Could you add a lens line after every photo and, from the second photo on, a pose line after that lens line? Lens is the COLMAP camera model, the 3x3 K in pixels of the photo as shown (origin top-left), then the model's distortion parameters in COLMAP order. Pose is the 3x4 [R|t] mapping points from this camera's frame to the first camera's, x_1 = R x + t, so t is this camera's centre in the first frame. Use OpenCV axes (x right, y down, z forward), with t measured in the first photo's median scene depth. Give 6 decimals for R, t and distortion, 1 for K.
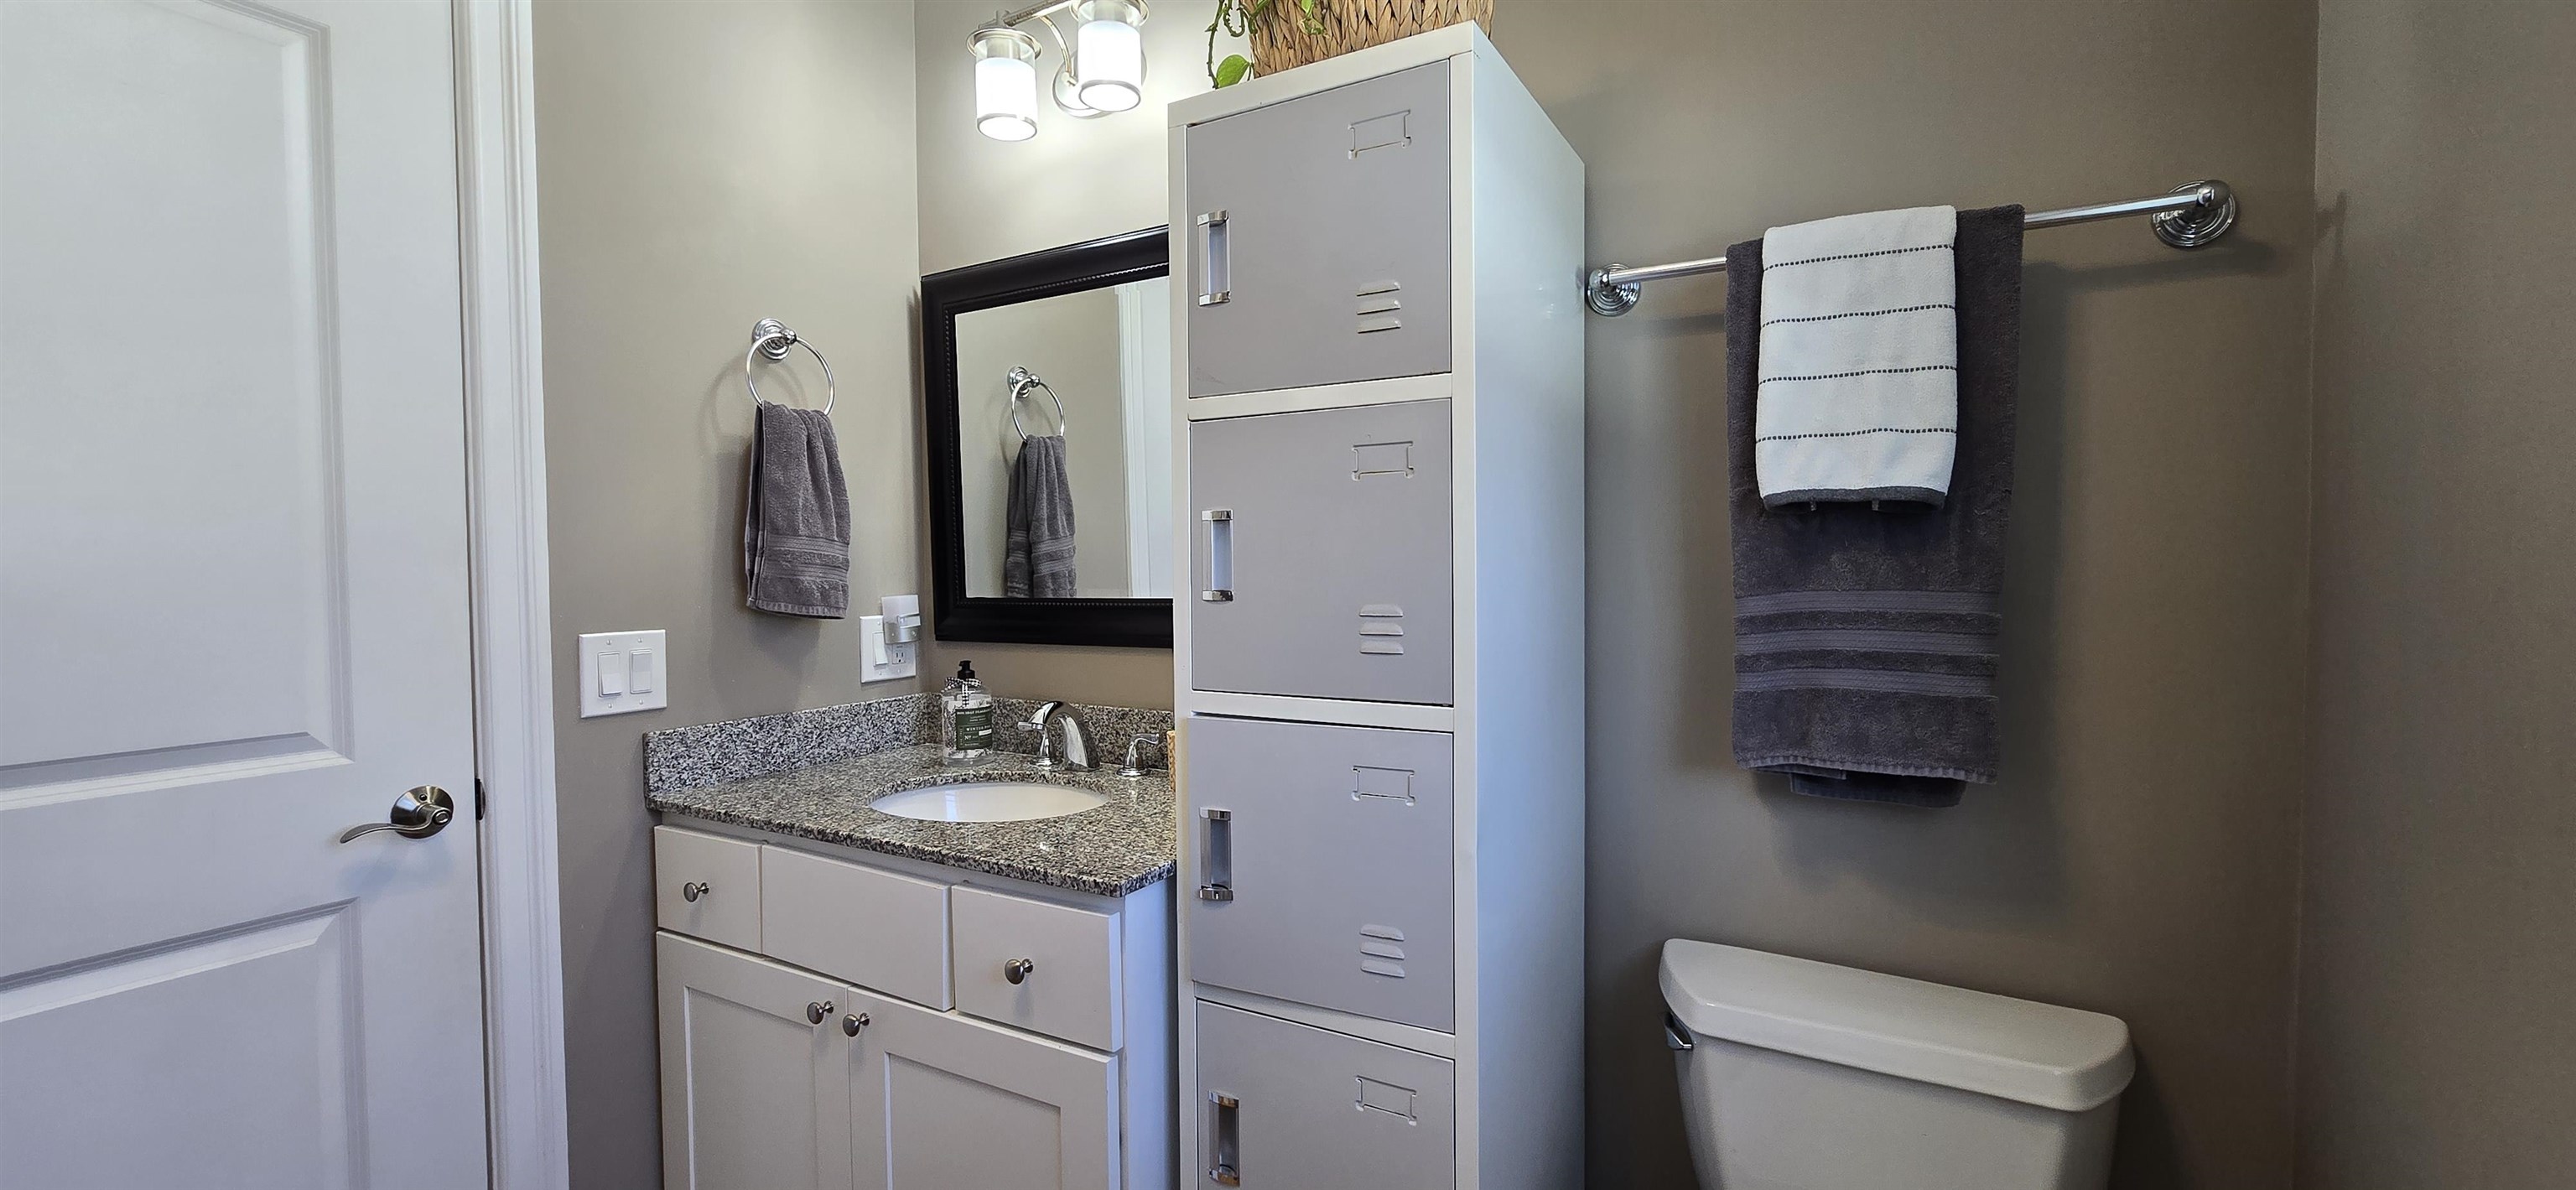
lens RADIAL K [[1051.0, 0, 1308.8], [0, 1051.0, 595.5], [0, 0, 1]] dist [-0.004371, -0.000151]
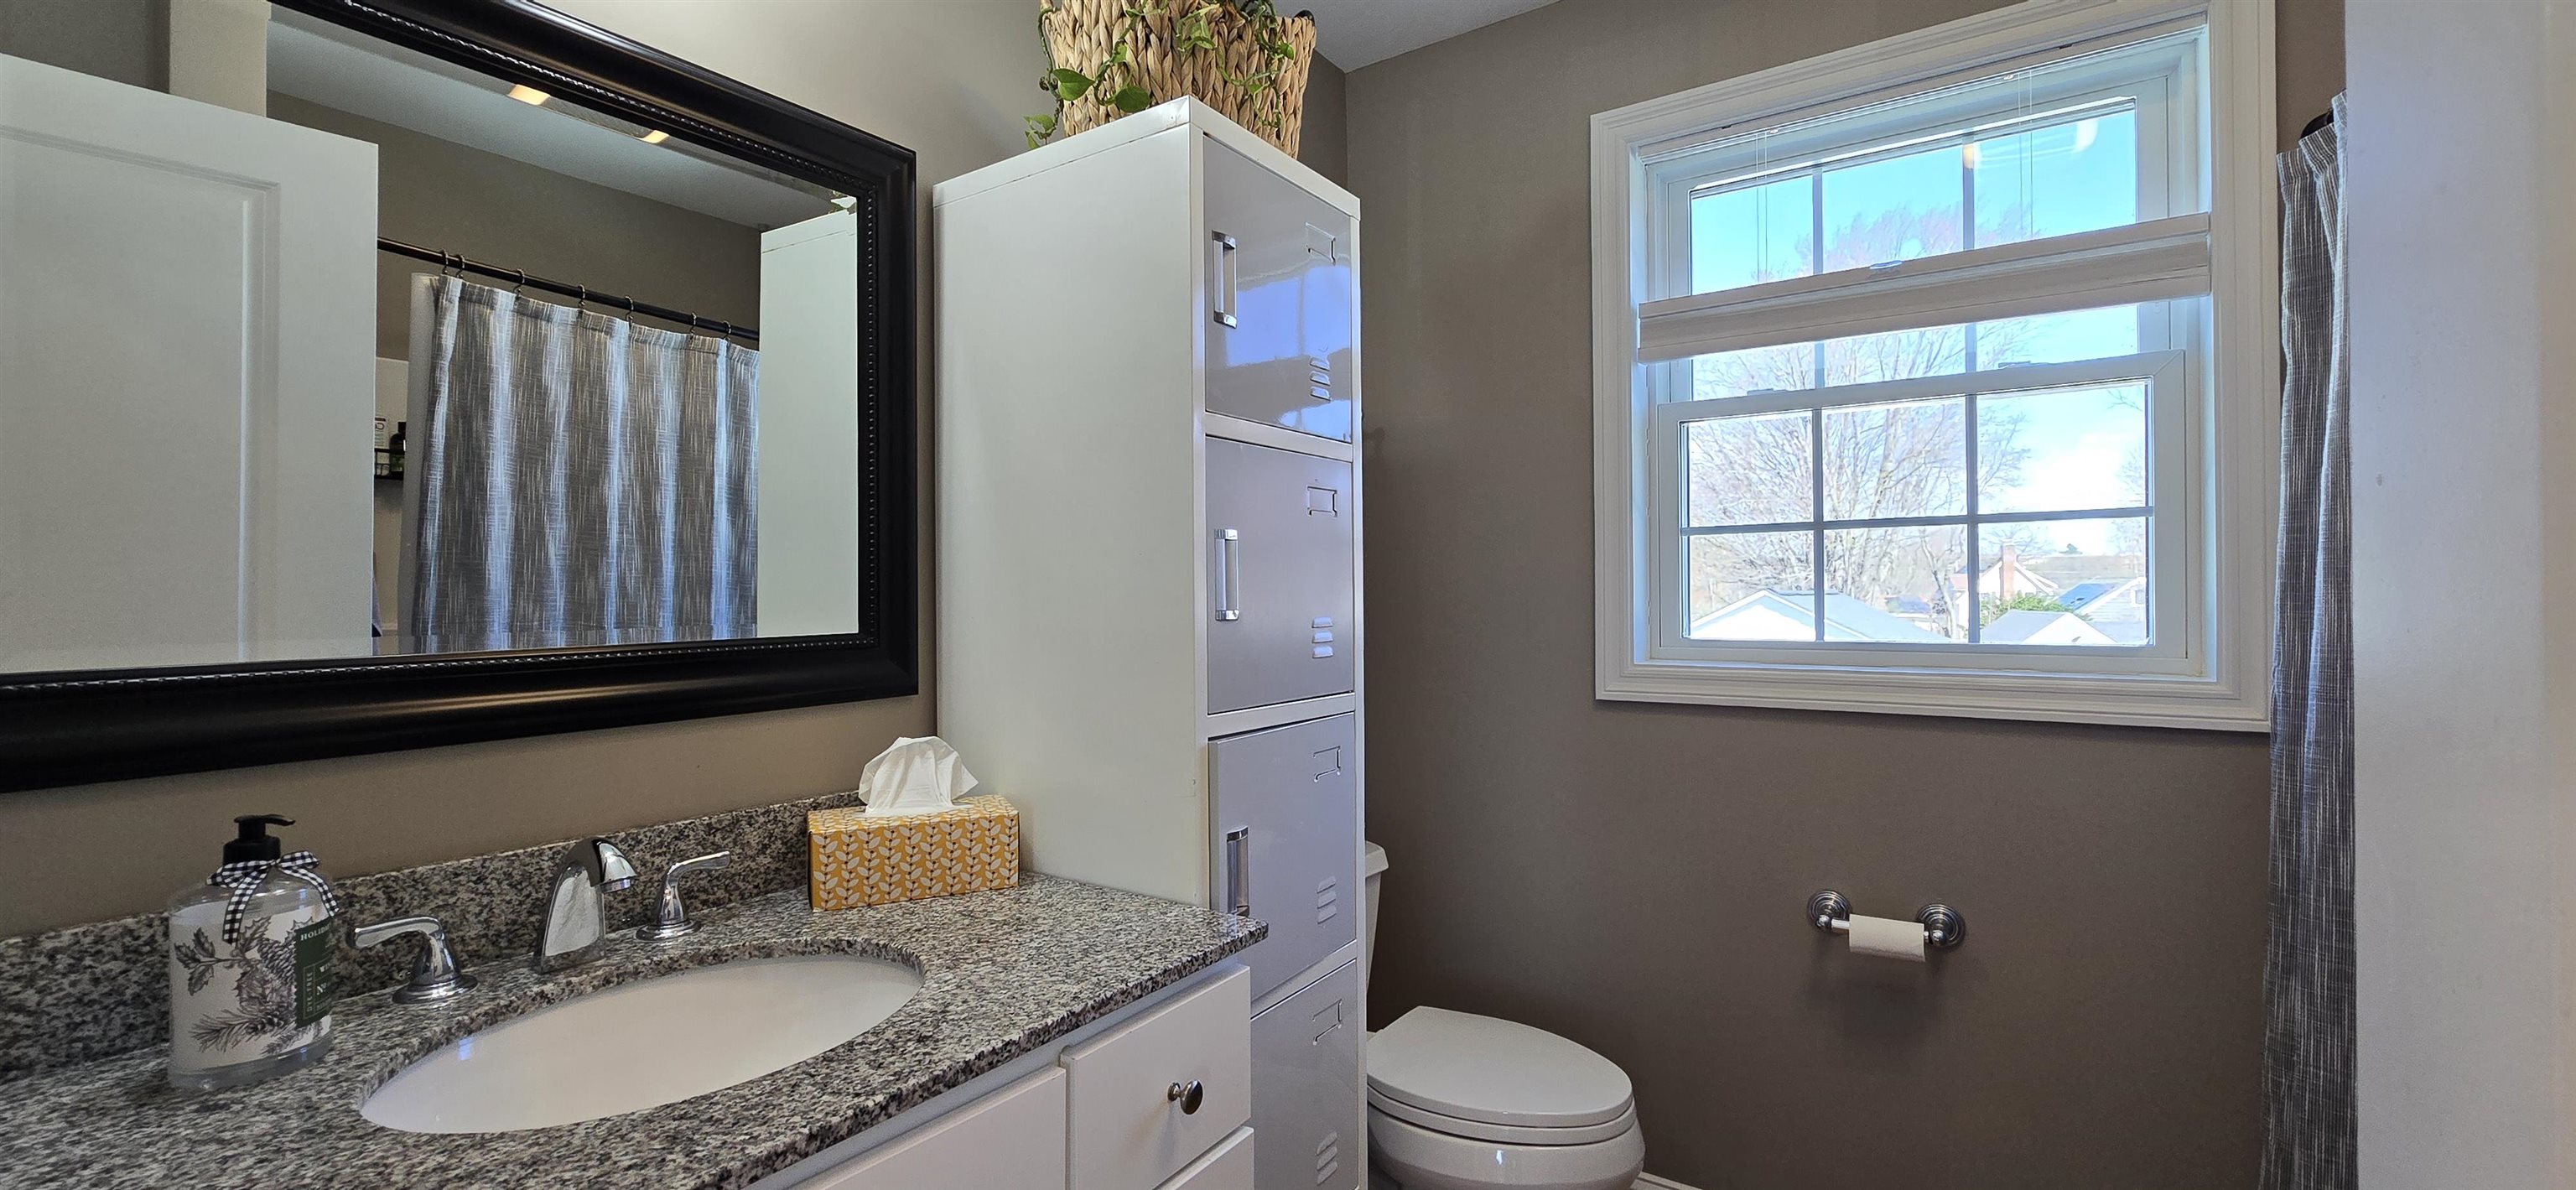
lens RADIAL K [[1063.0, 0, 1288.0], [0, 1063.0, 600.0], [0, 0, 1]] dist [-0.002048, -0.000178]
pose [[0.082810, 0.001949, 0.996563, -0.809738], [0.040177, 0.999179, -0.005293, -0.003170], [-0.995755, 0.040477, 0.082663, 0.646109]]
